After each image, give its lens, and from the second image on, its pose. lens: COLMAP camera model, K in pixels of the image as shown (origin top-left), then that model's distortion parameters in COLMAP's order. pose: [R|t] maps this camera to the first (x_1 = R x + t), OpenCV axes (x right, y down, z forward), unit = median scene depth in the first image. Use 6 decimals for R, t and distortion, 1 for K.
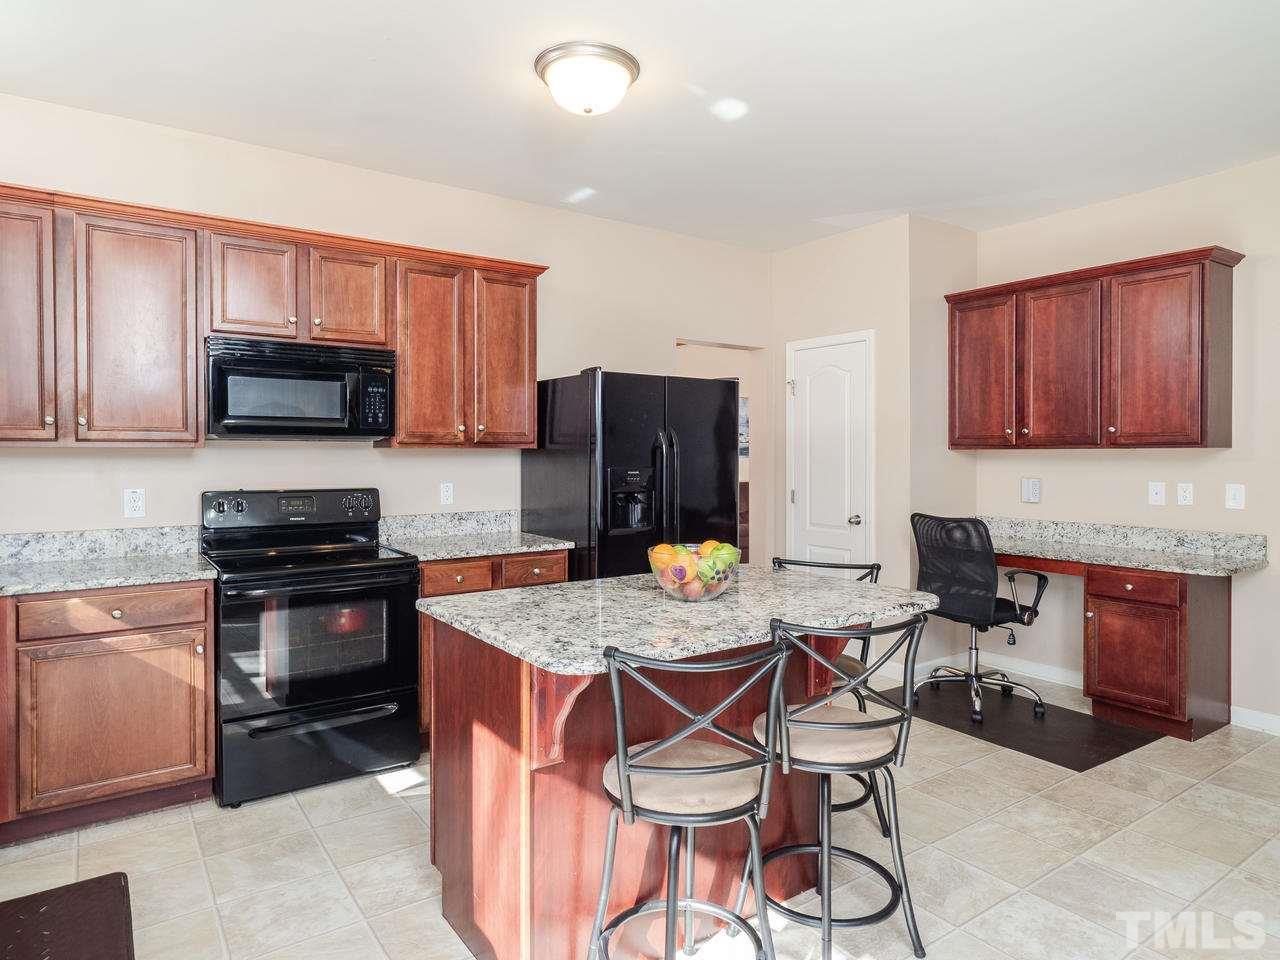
lens RADIAL K [[772.6, 0, 640.6], [0, 772.6, 469.9], [0, 0, 1]] dist [0.001748, 0.000494]
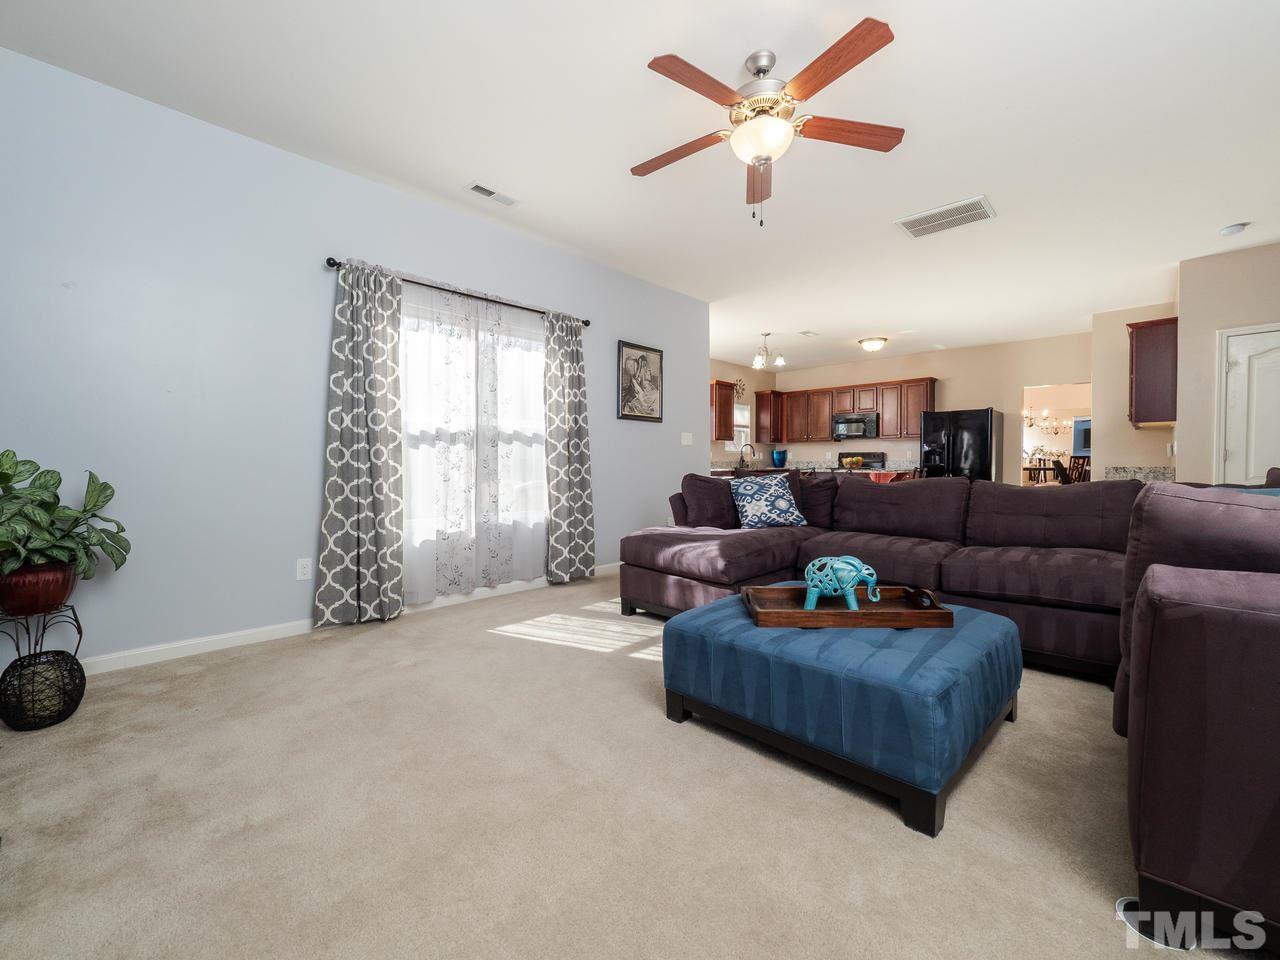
lens RADIAL K [[539.2, 0, 651.6], [0, 539.2, 471.9], [0, 0, 1]] dist [-0.003113, -0.000474]
pose [[0.198694, 0.013397, -0.979970, 1.825312], [-0.015779, 0.999821, 0.010469, 0.100907], [0.979935, 0.013383, 0.198870, -0.464632]]
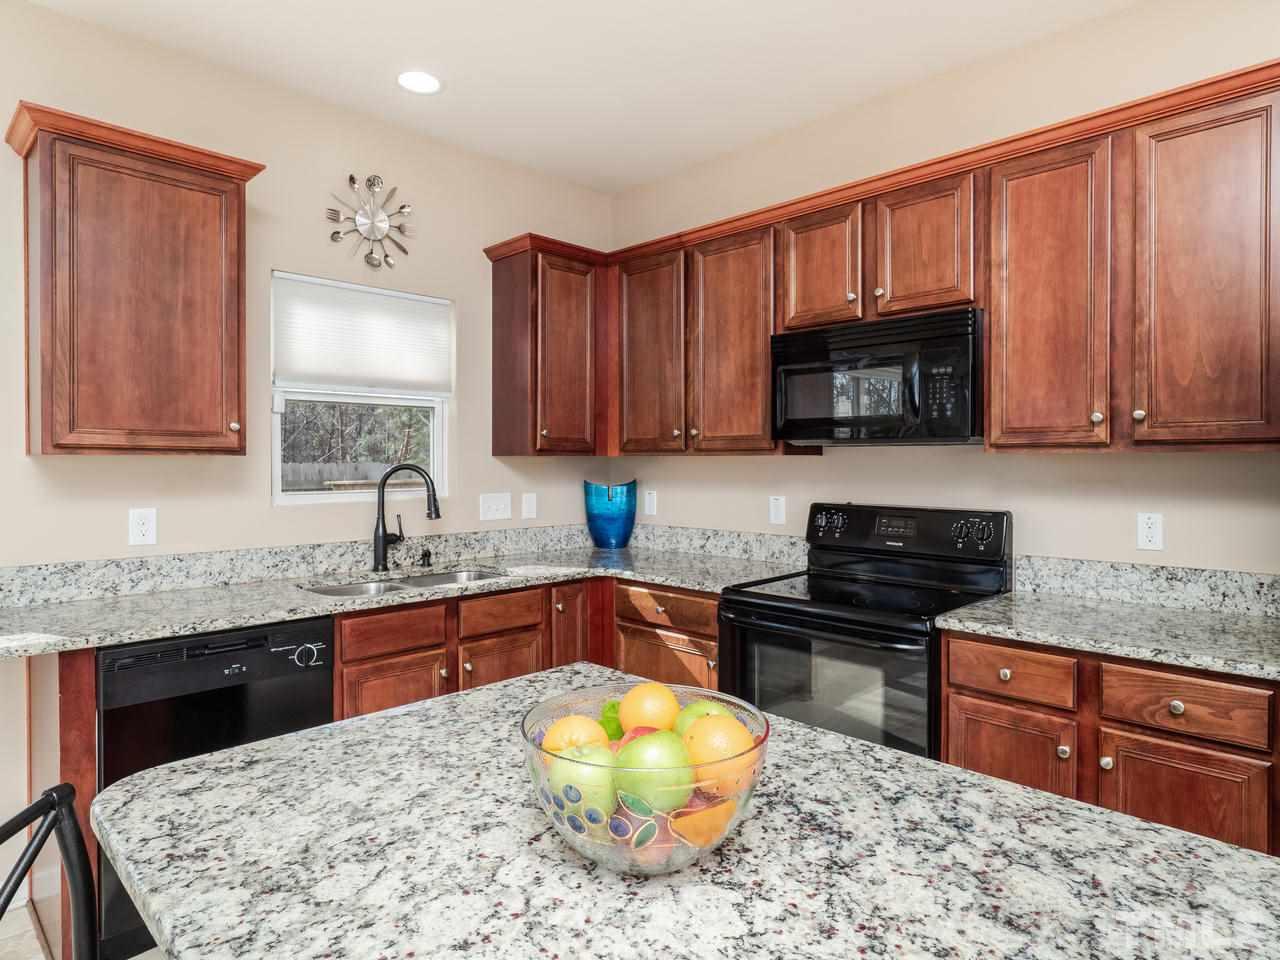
lens RADIAL K [[772.6, 0, 640.6], [0, 772.6, 469.9], [0, 0, 1]] dist [0.001748, 0.000494]
pose [[0.172742, 0.013219, -0.984878, 0.285990], [-0.020190, 0.999747, 0.009877, -0.014823], [0.984760, 0.018178, 0.172965, 0.589890]]
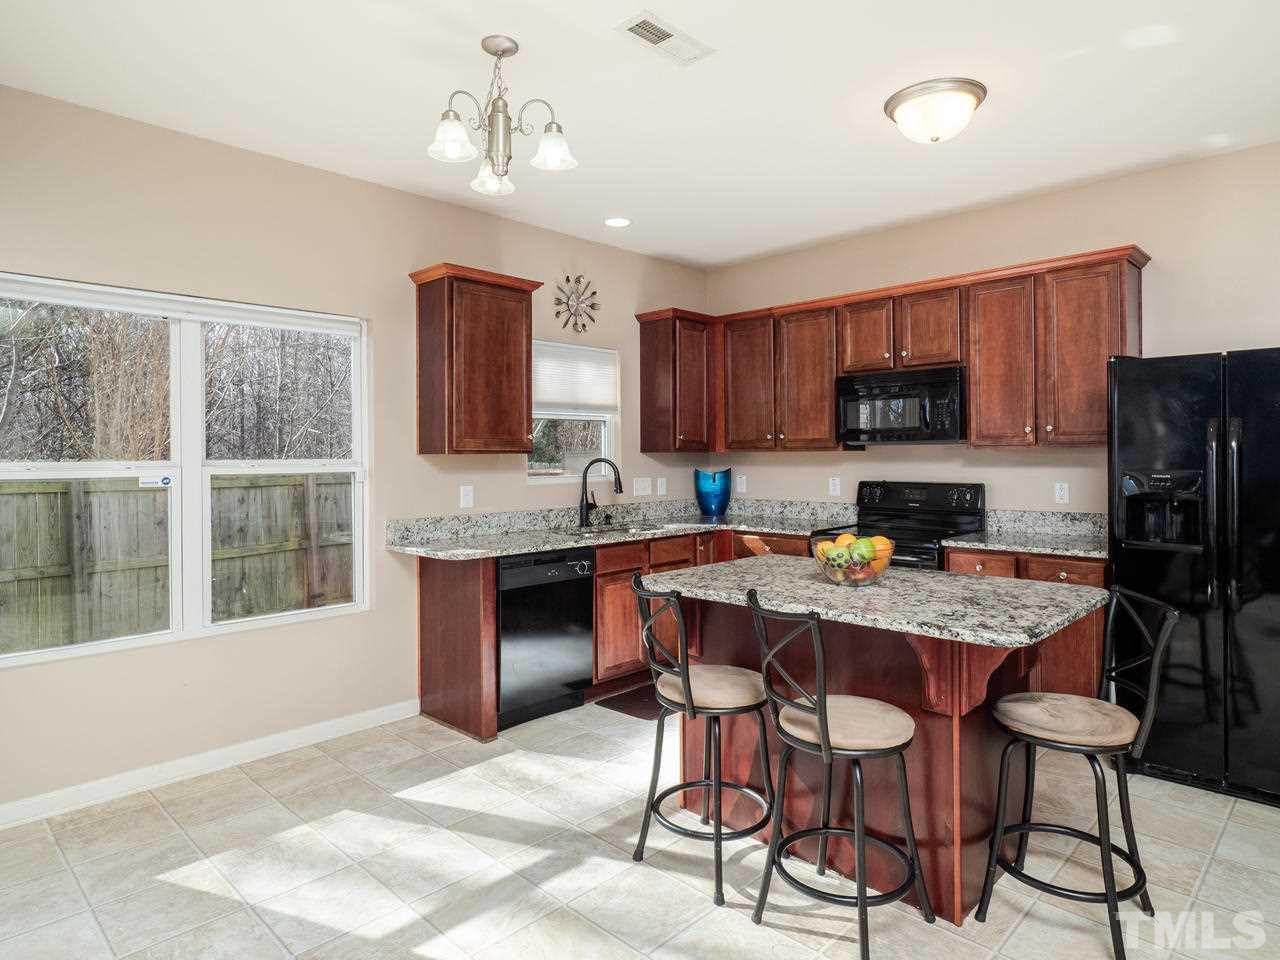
lens RADIAL K [[773.2, 0, 638.4], [0, 773.2, 455.0], [0, 0, 1]] dist [-0.000600, -0.000359]
pose [[0.179100, -0.000010, -0.983831, 0.730492], [-0.012431, 0.999920, -0.002273, -0.011190], [0.983752, 0.012637, 0.179086, 0.305489]]
